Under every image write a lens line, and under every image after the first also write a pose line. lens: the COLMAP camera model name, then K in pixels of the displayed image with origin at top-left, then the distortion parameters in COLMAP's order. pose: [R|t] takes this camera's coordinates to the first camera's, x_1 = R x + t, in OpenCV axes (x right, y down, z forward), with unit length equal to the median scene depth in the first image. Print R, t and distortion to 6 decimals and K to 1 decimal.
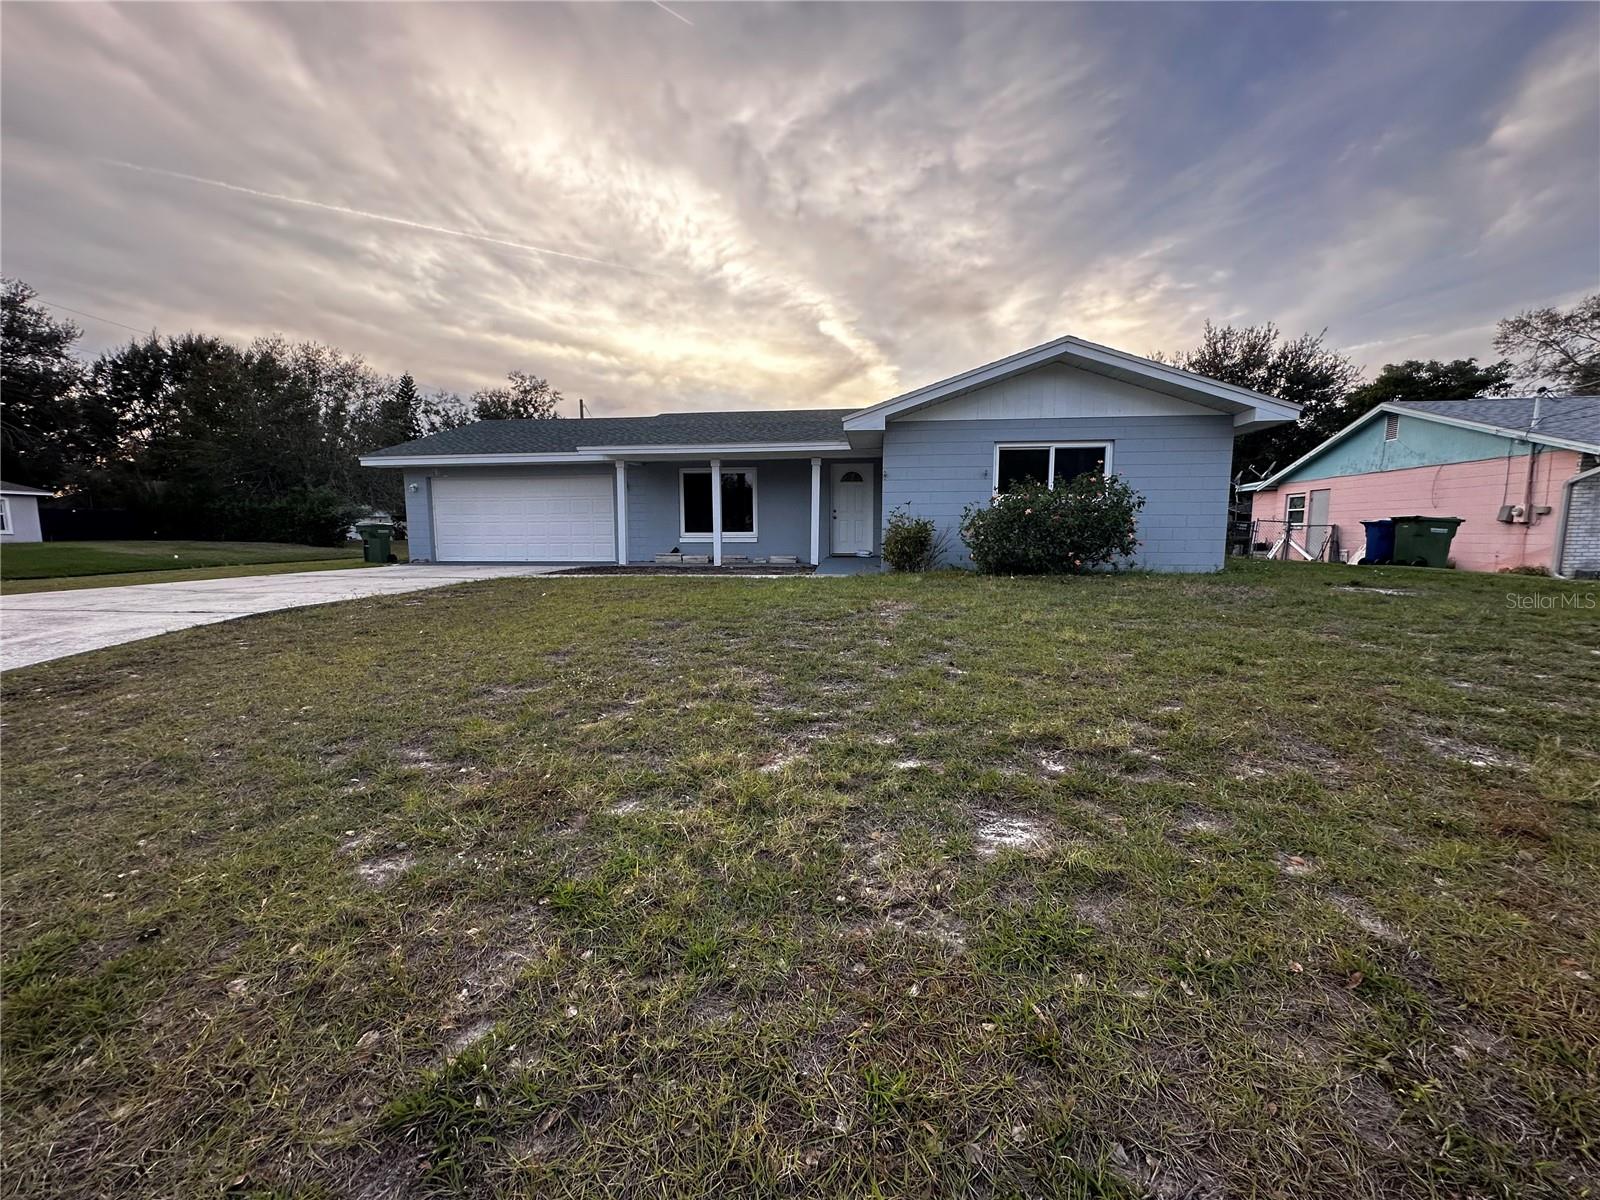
lens RADIAL K [[638.7, 0, 795.7], [0, 638.7, 600.8], [0, 0, 1]] dist [-0.003233, -0.000420]
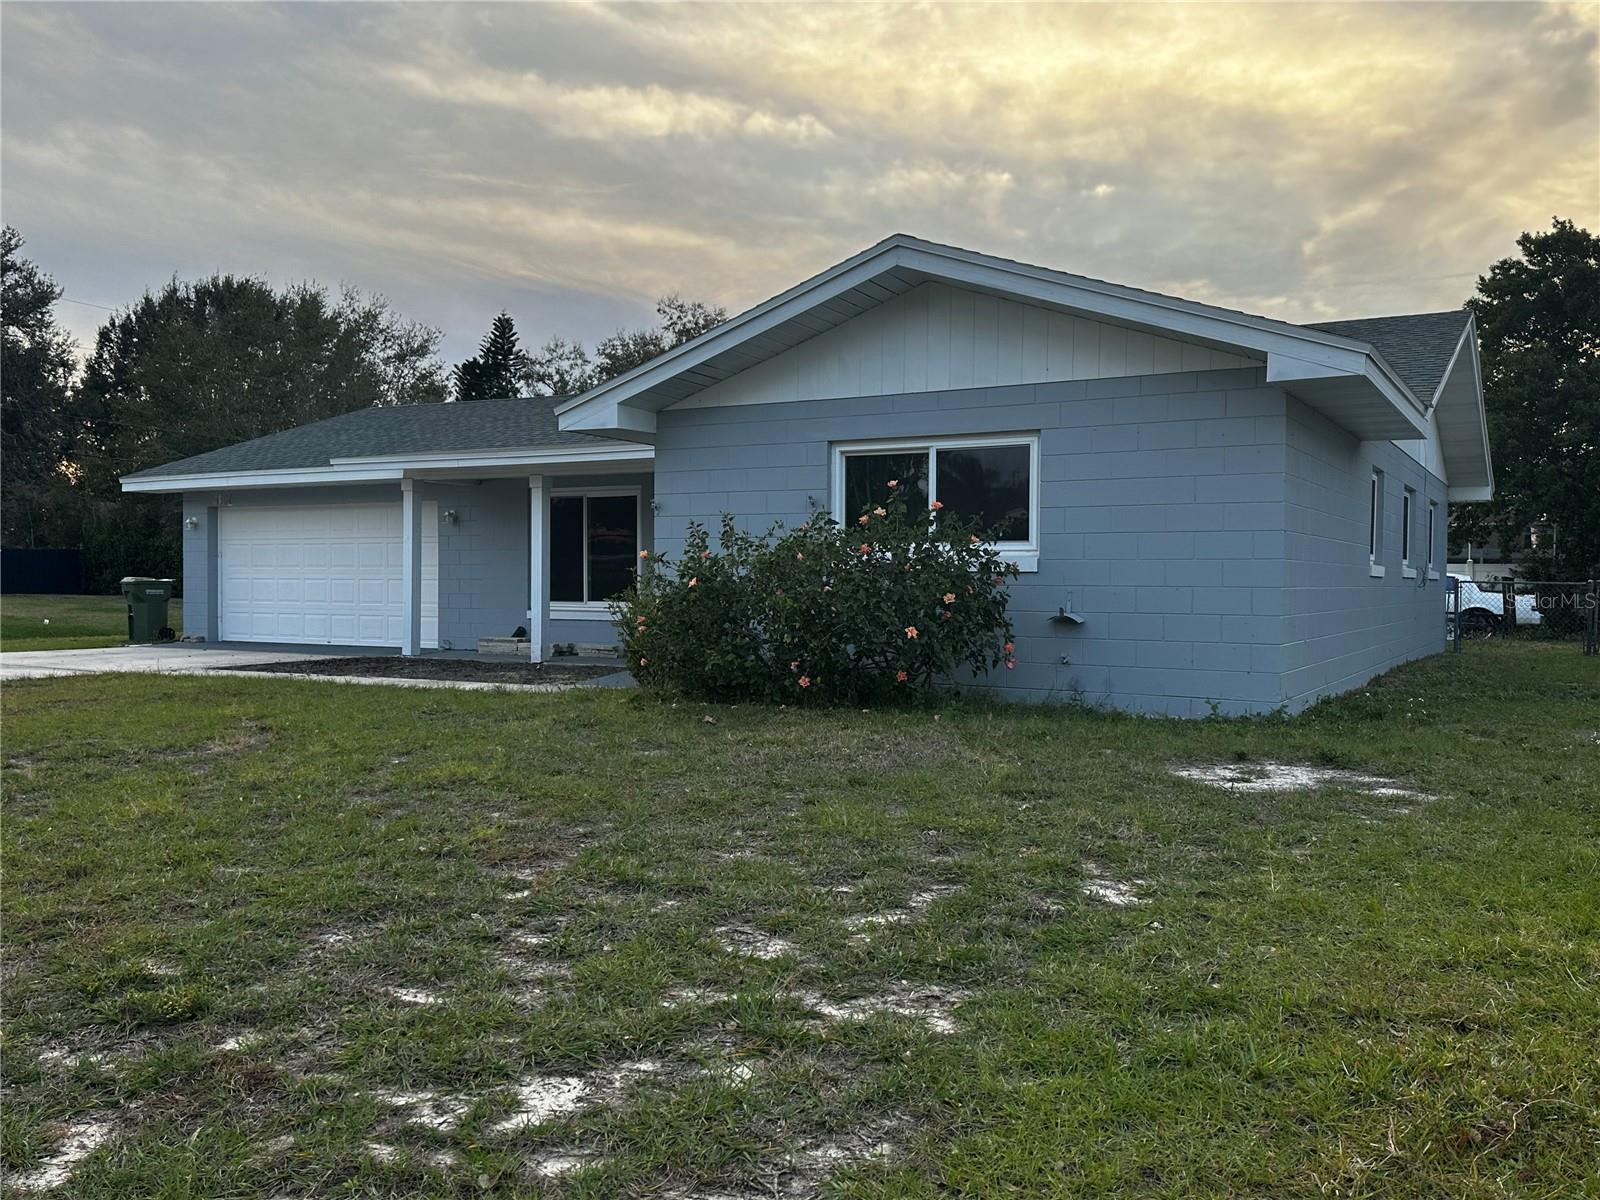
lens RADIAL K [[1341.9, 0, 800.0], [0, 1341.9, 600.0], [0, 0, 1]] dist [0.117857, -0.210639]
pose [[0.918224, 0.015154, -0.395771, 0.485135], [-0.053598, 0.994830, -0.086261, -0.018633], [0.392418, 0.100420, 0.914289, 0.012066]]
